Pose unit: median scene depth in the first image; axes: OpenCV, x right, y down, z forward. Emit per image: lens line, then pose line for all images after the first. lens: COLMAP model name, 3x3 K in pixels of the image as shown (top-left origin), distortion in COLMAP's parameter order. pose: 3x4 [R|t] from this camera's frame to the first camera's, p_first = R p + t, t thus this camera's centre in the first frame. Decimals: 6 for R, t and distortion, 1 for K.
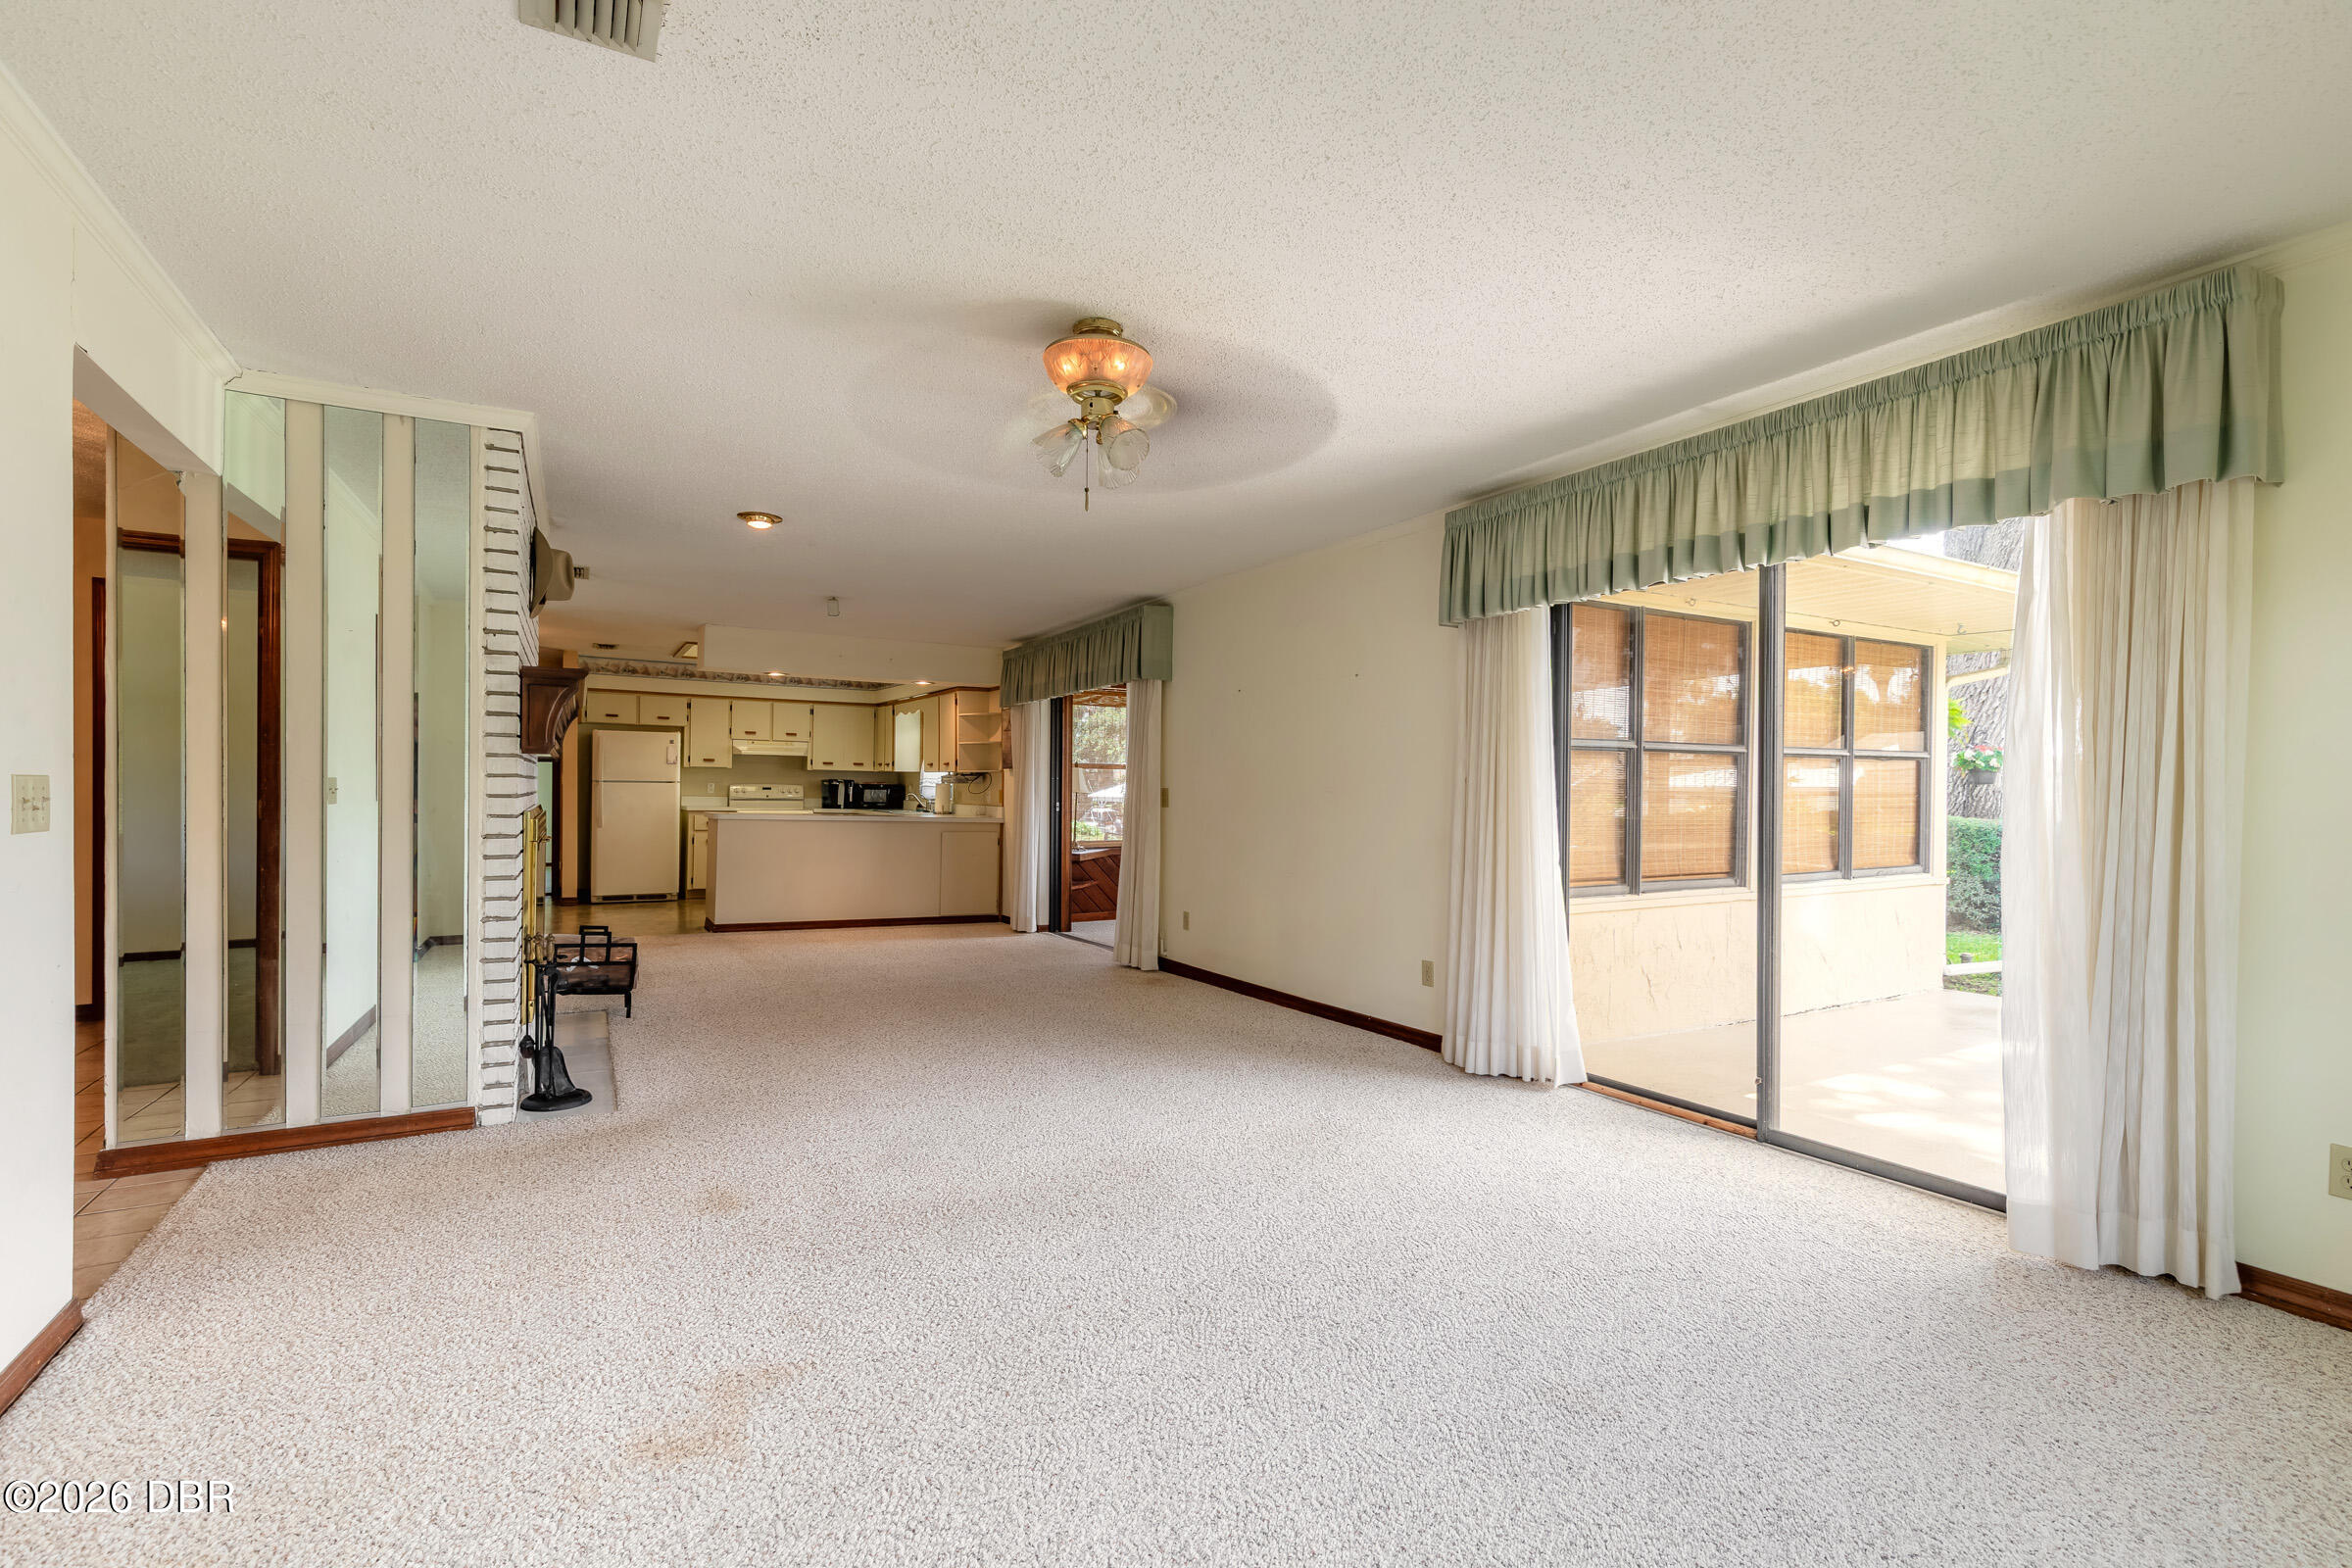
lens RADIAL K [[1065.3, 0, 1173.1], [0, 1065.3, 791.9], [0, 0, 1]] dist [0.004010, 0.000469]
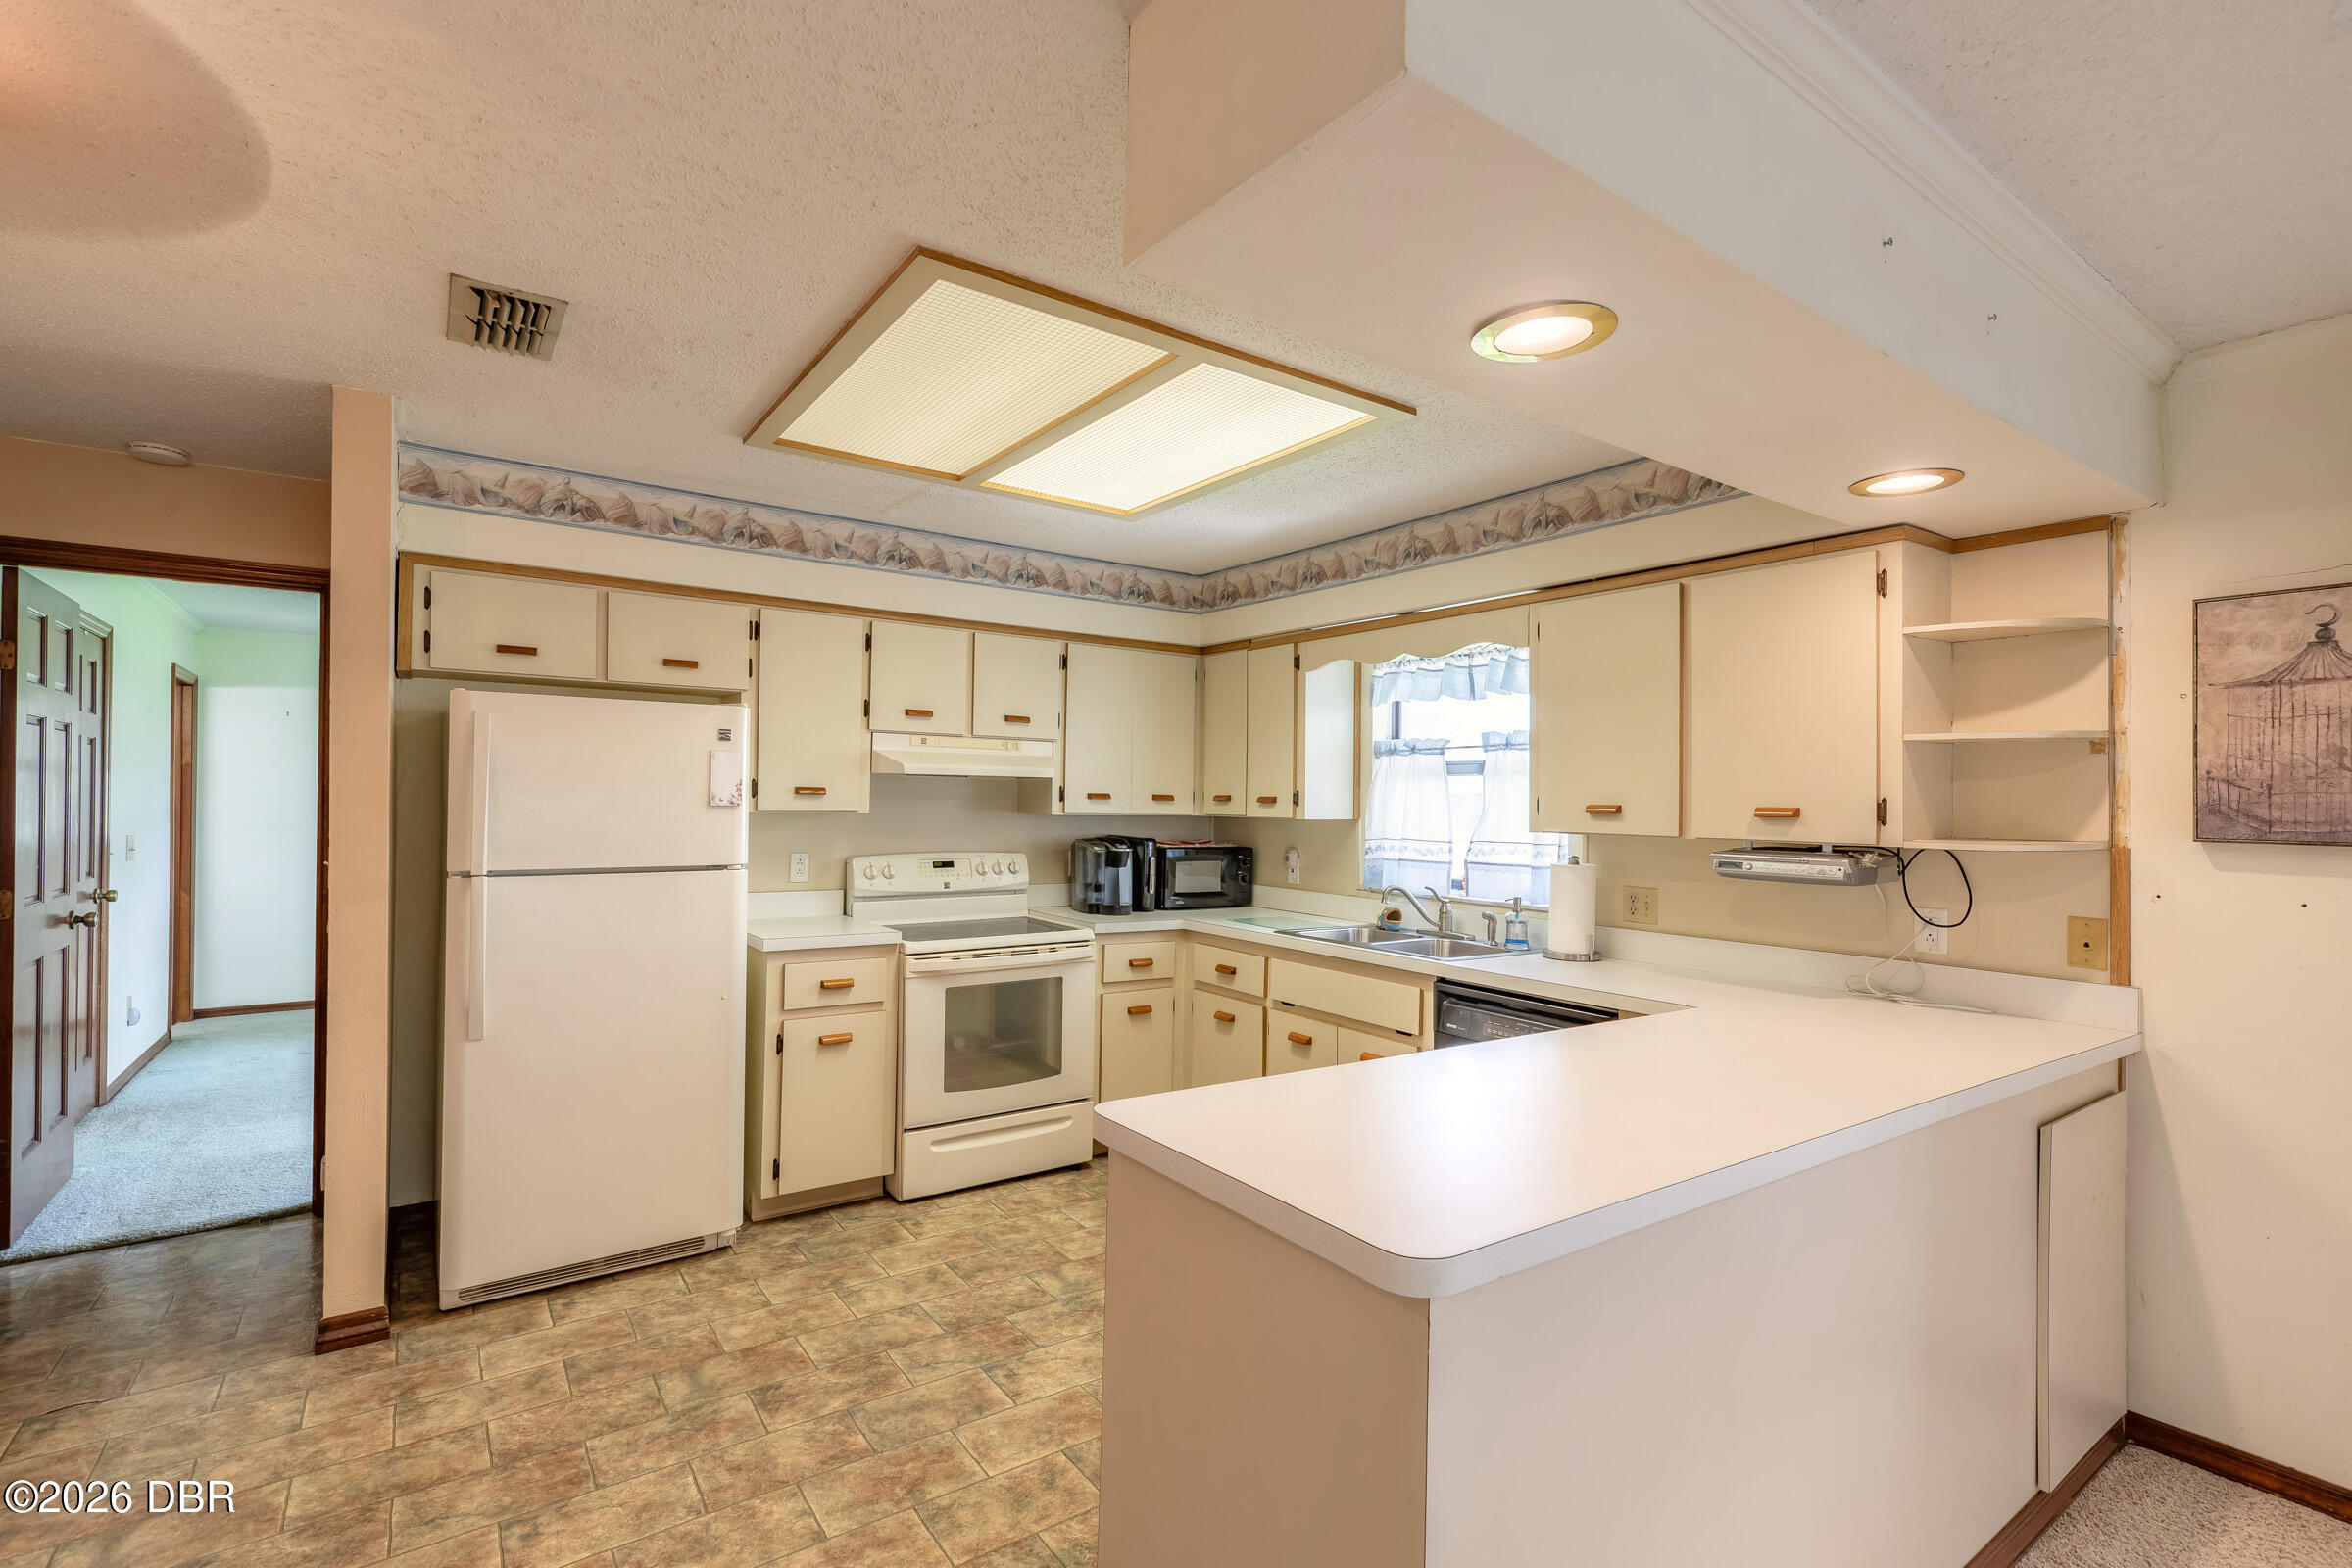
lens RADIAL K [[1065.3, 0, 1173.1], [0, 1065.3, 791.9], [0, 0, 1]] dist [0.004010, 0.000469]
pose [[0.997283, 0.001188, 0.073661, -0.343847], [-0.000550, 0.999962, -0.008687, -0.026638], [-0.073669, 0.008623, 0.997245, 0.648727]]
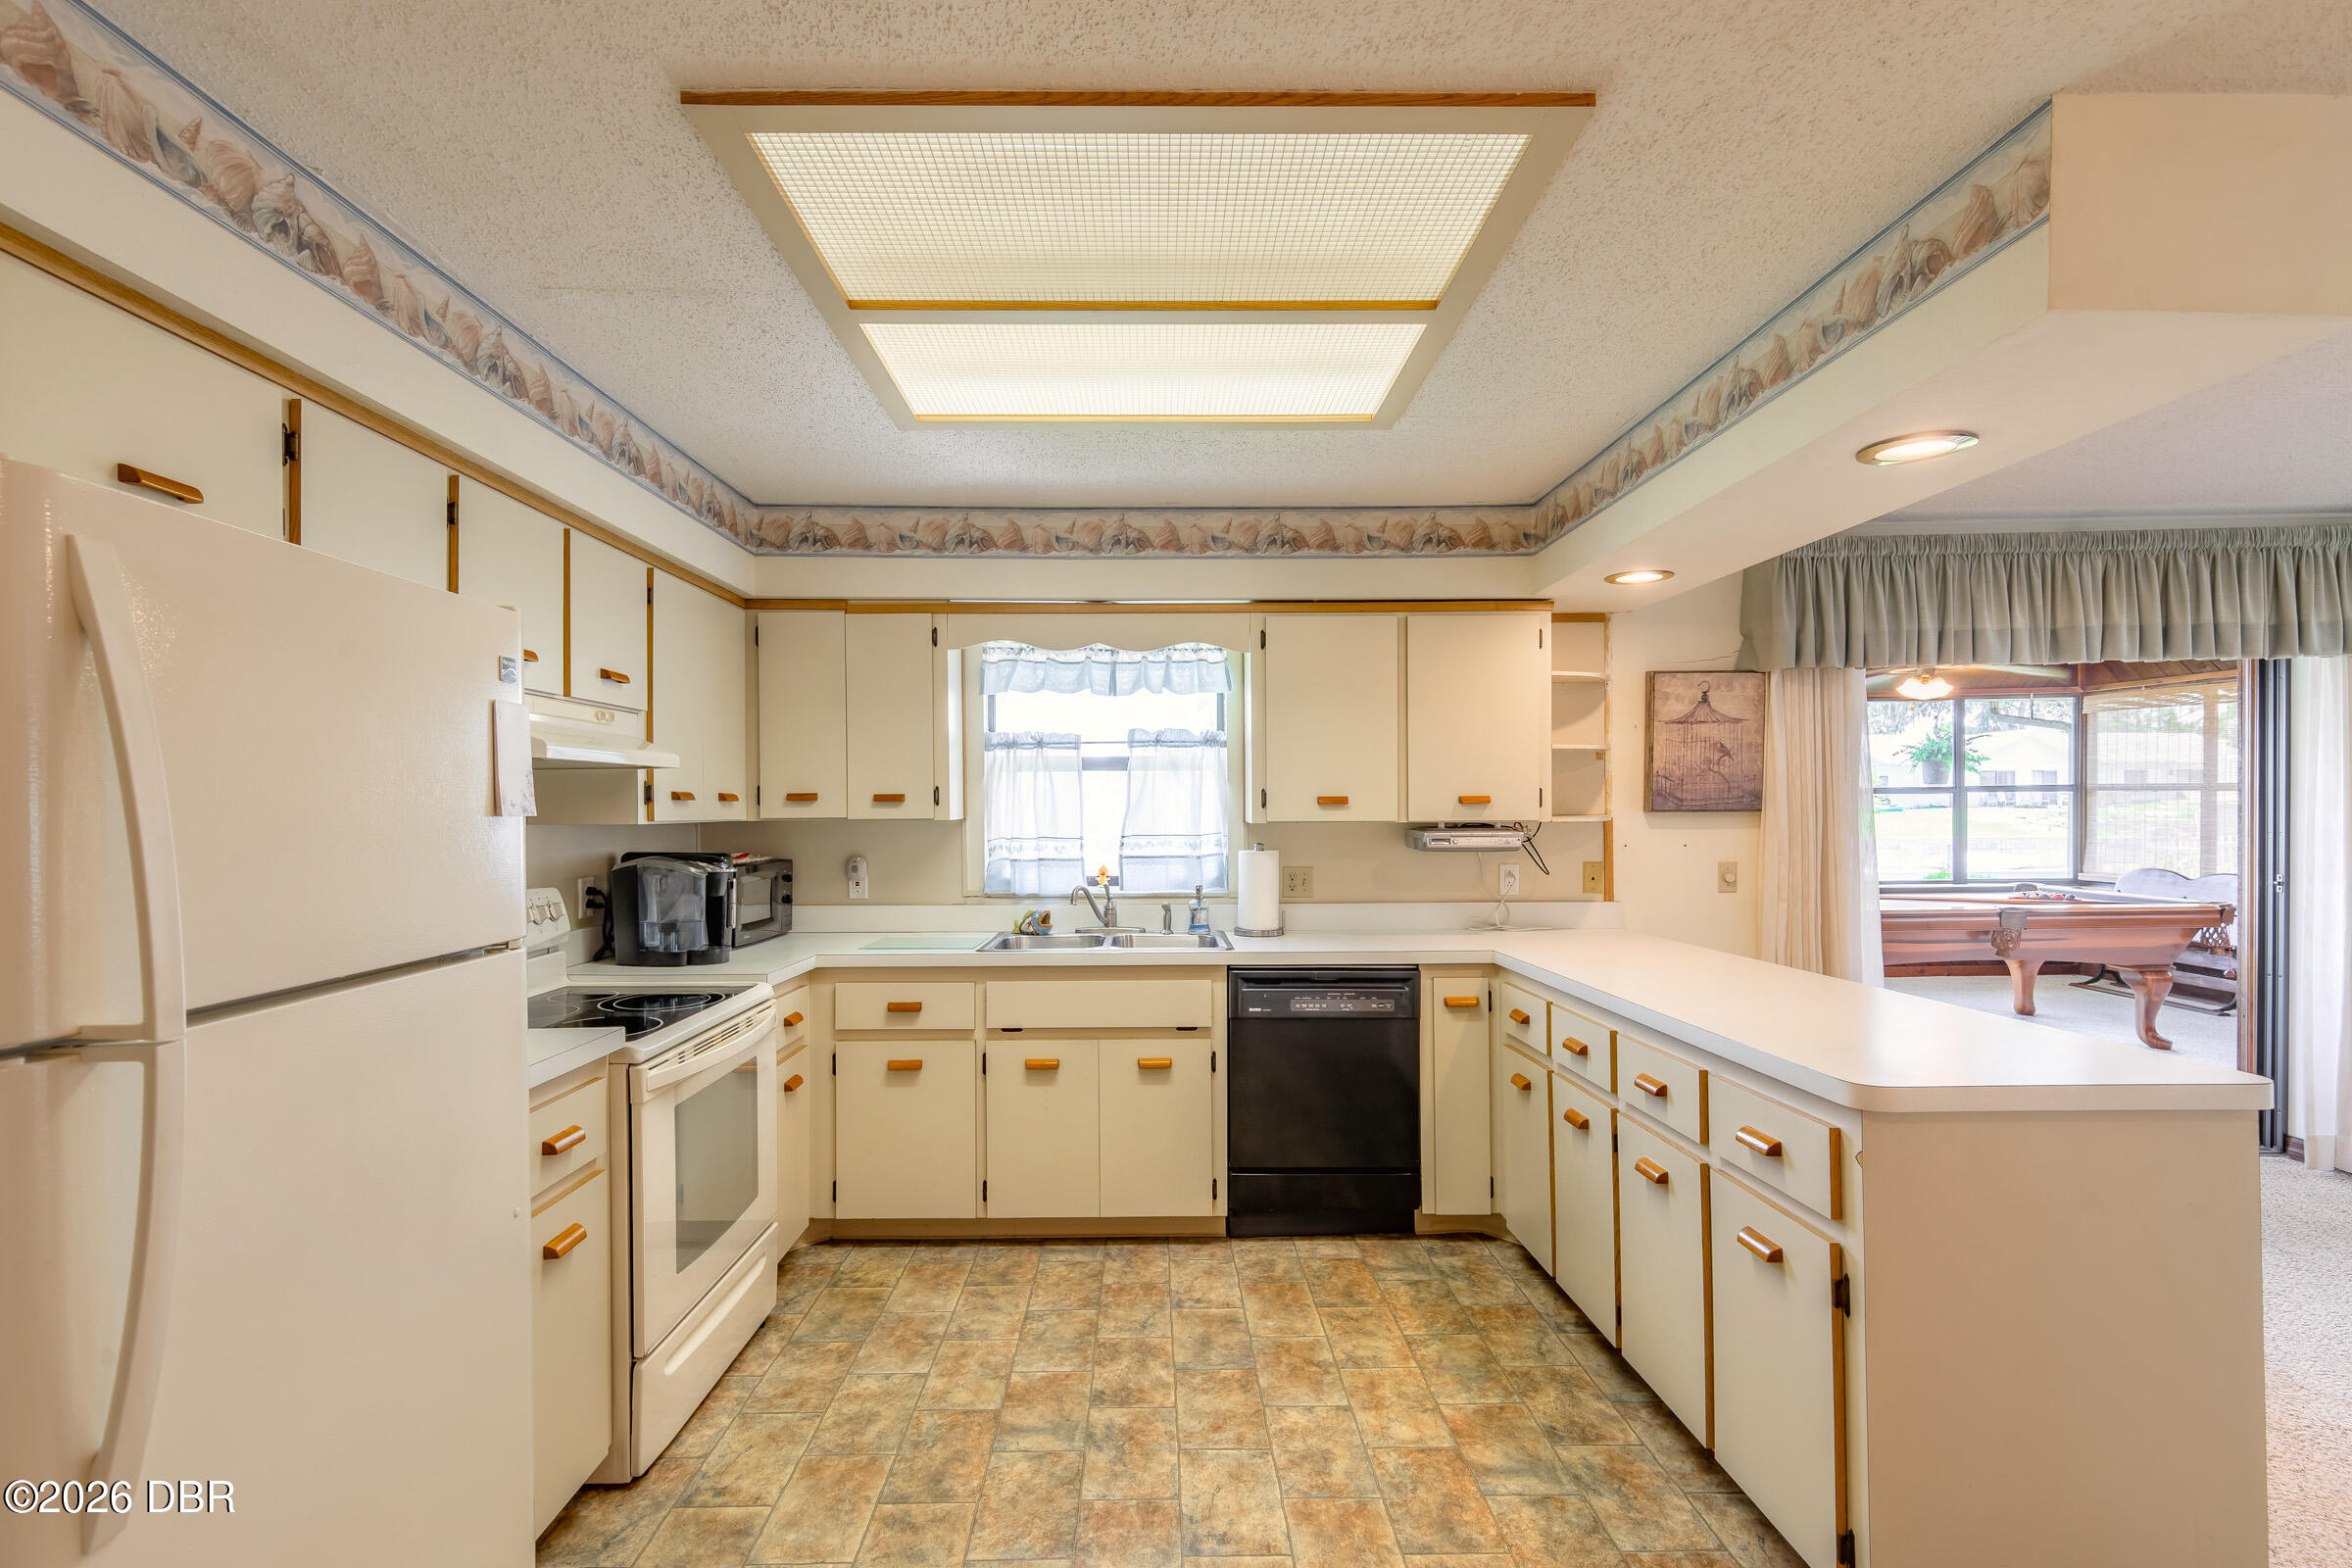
lens RADIAL K [[1067.9, 0, 1168.0], [0, 1067.9, 806.0], [0, 0, 1]] dist [0.000789, -0.000332]
pose [[0.503180, -0.015147, 0.864049, -0.521303], [0.014415, 0.999854, 0.009133, -0.026529], [-0.864061, 0.007860, 0.503325, 0.801932]]
